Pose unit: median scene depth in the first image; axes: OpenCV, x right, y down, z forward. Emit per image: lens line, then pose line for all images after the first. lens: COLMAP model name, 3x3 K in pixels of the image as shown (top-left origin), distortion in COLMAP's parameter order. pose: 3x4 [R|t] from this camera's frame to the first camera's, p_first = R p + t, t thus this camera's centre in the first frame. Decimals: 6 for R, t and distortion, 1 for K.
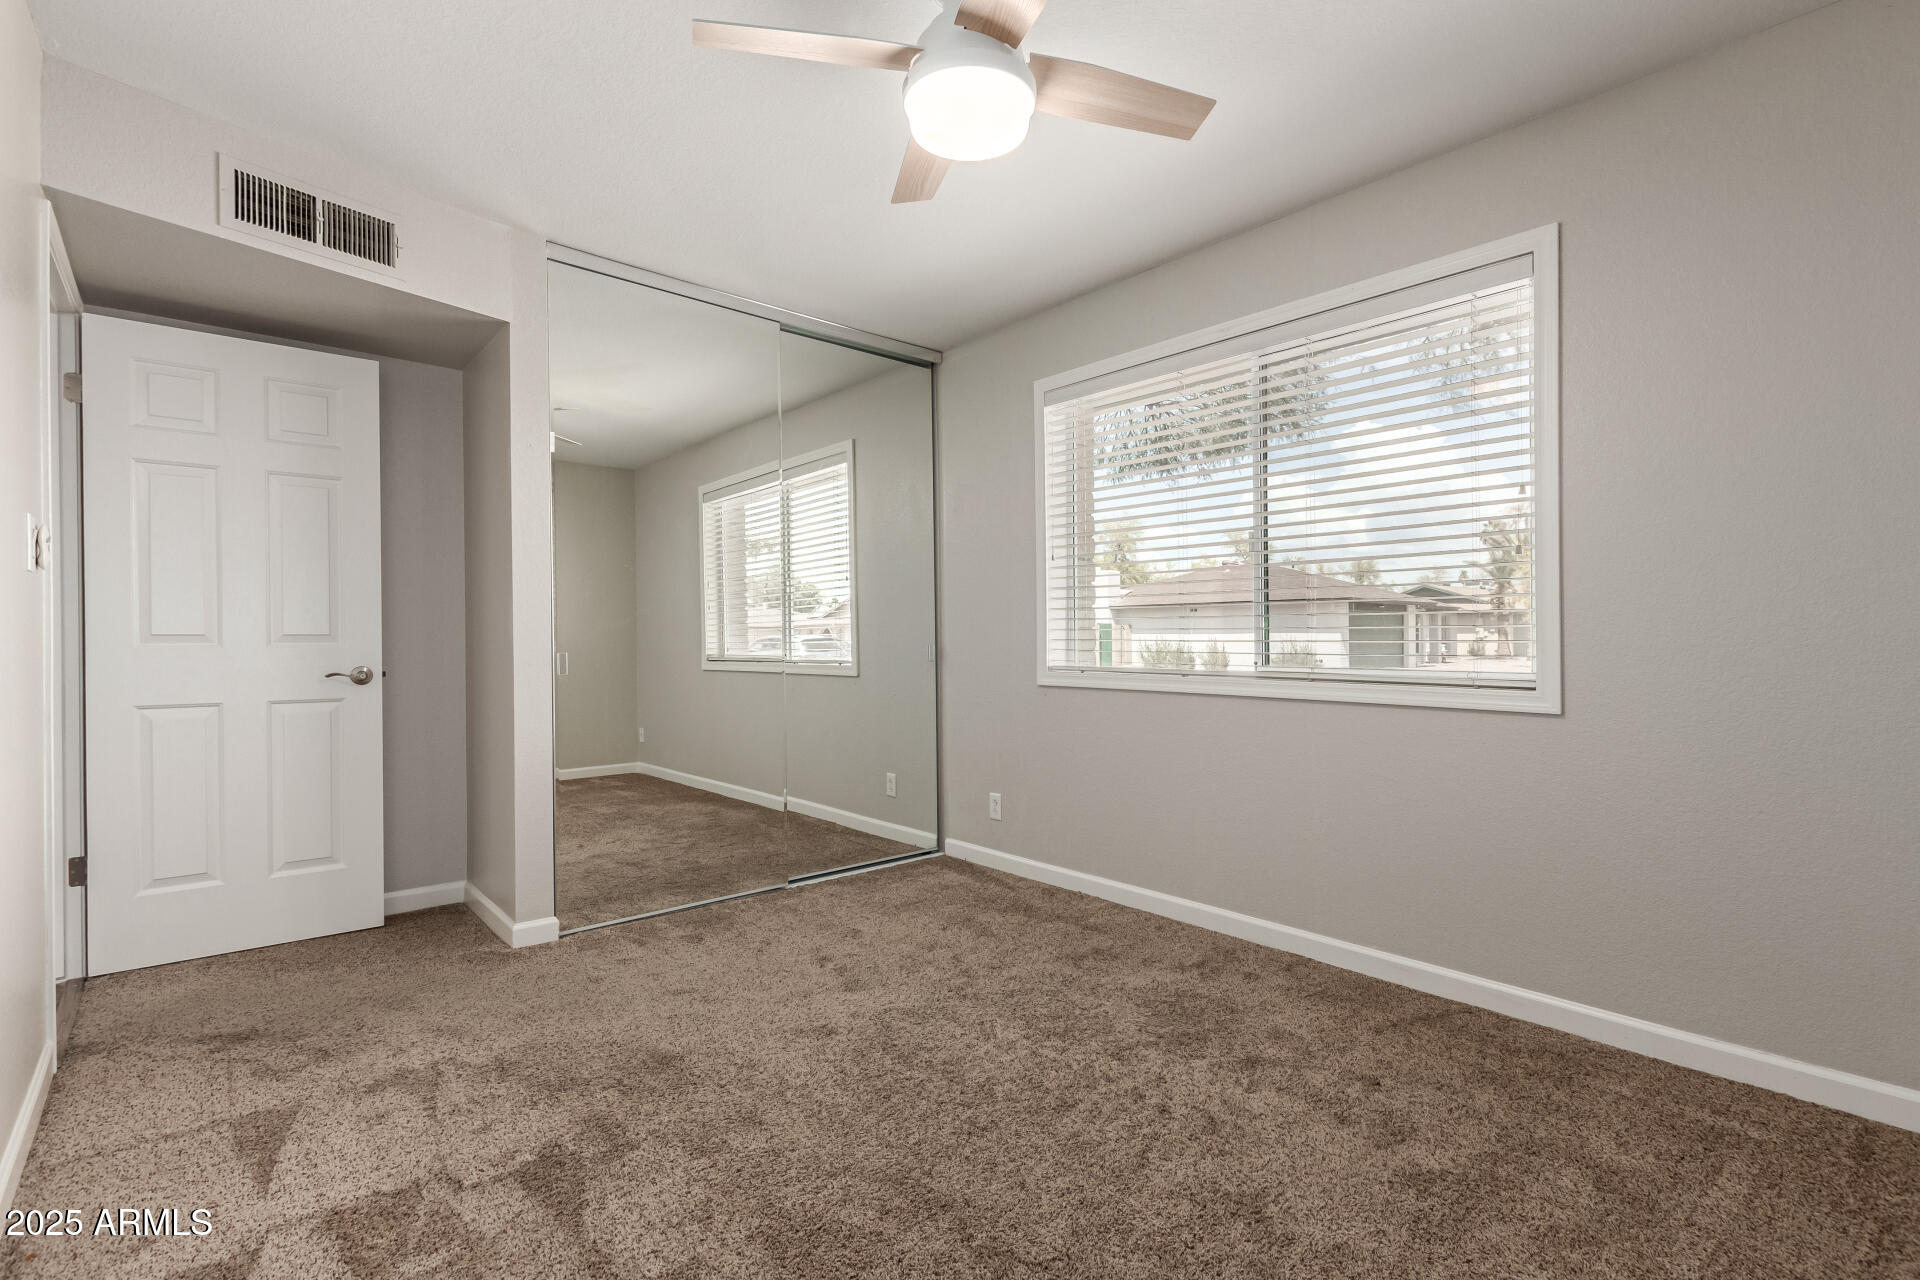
lens RADIAL K [[879.8, 0, 966.6], [0, 879.8, 631.1], [0, 0, 1]] dist [-0.000431, -0.000757]
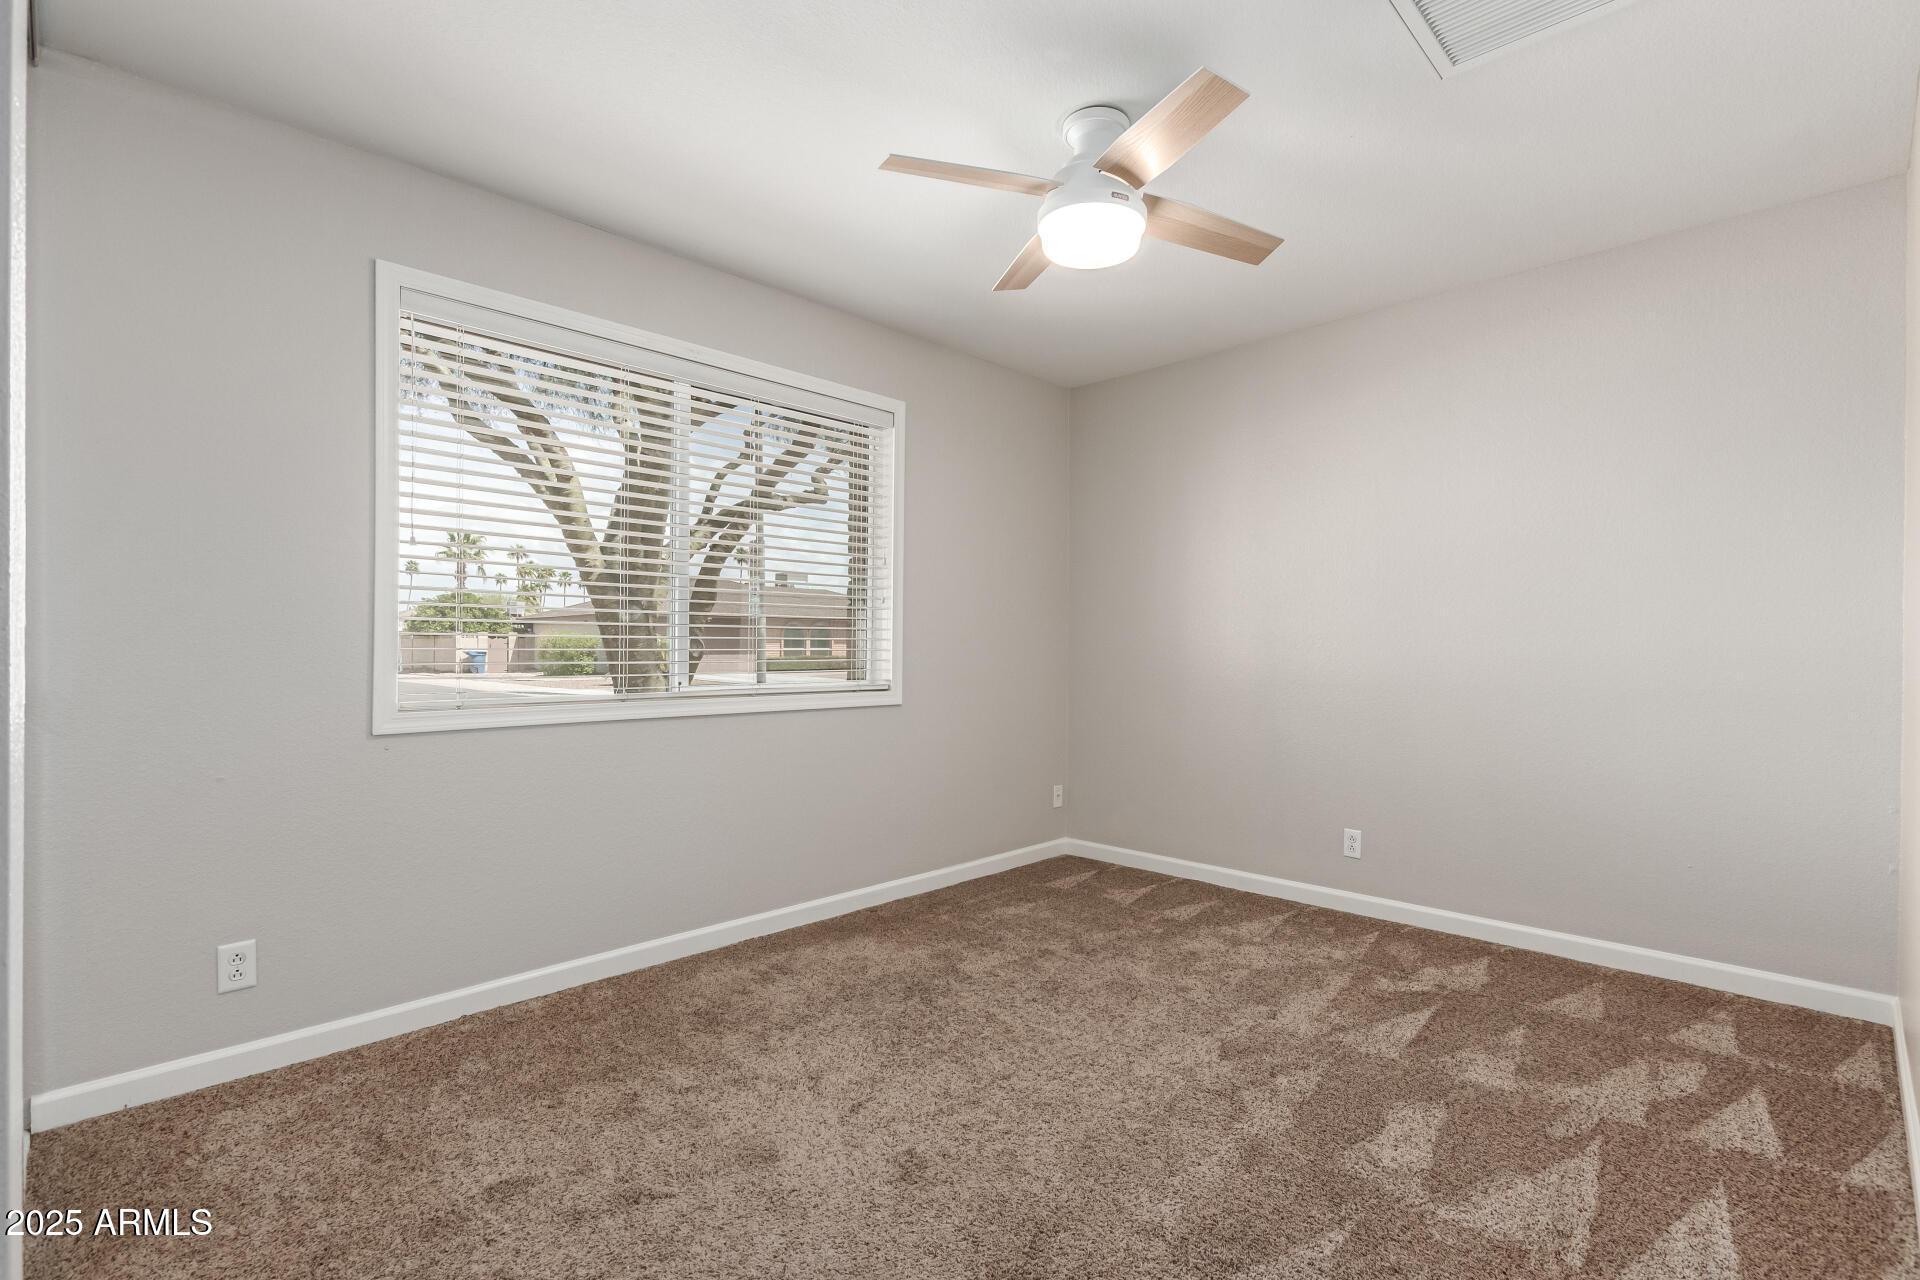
lens RADIAL K [[879.8, 0, 956.5], [0, 879.8, 650.1], [0, 0, 1]] dist [-0.000431, -0.000757]
pose [[-0.074653, 0.006629, 0.997188, -0.776612], [-0.001453, 0.999976, -0.006757, 0.004825], [-0.997209, -0.001953, -0.074641, 0.828249]]
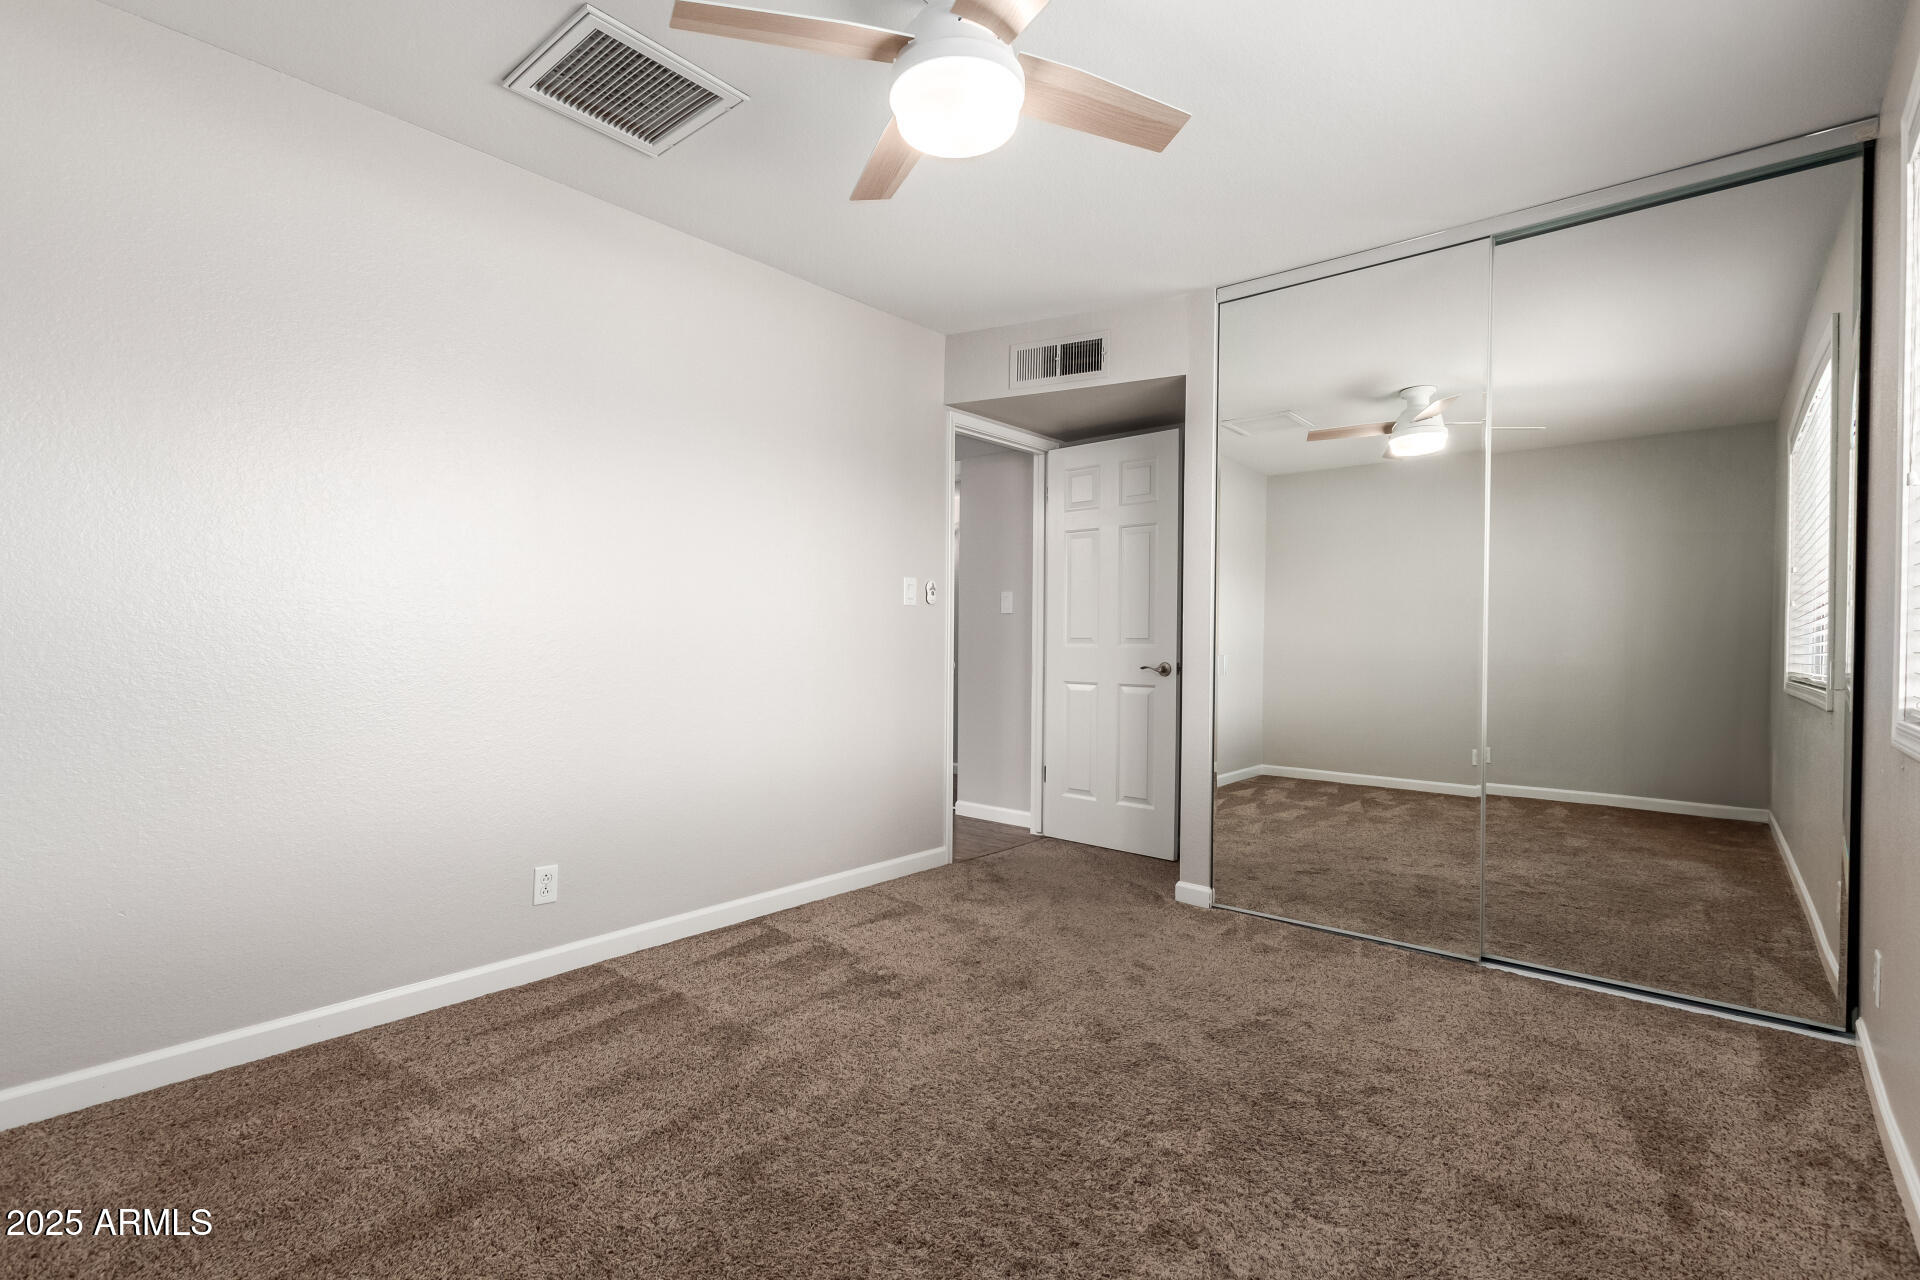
lens RADIAL K [[879.8, 0, 972.3], [0, 879.8, 642.4], [0, 0, 1]] dist [-0.000431, -0.000757]
pose [[0.144148, 0.005407, -0.989541, 0.651780], [-0.001499, 0.999985, 0.005246, 0.004334], [0.989555, 0.000727, 0.144154, 0.576102]]
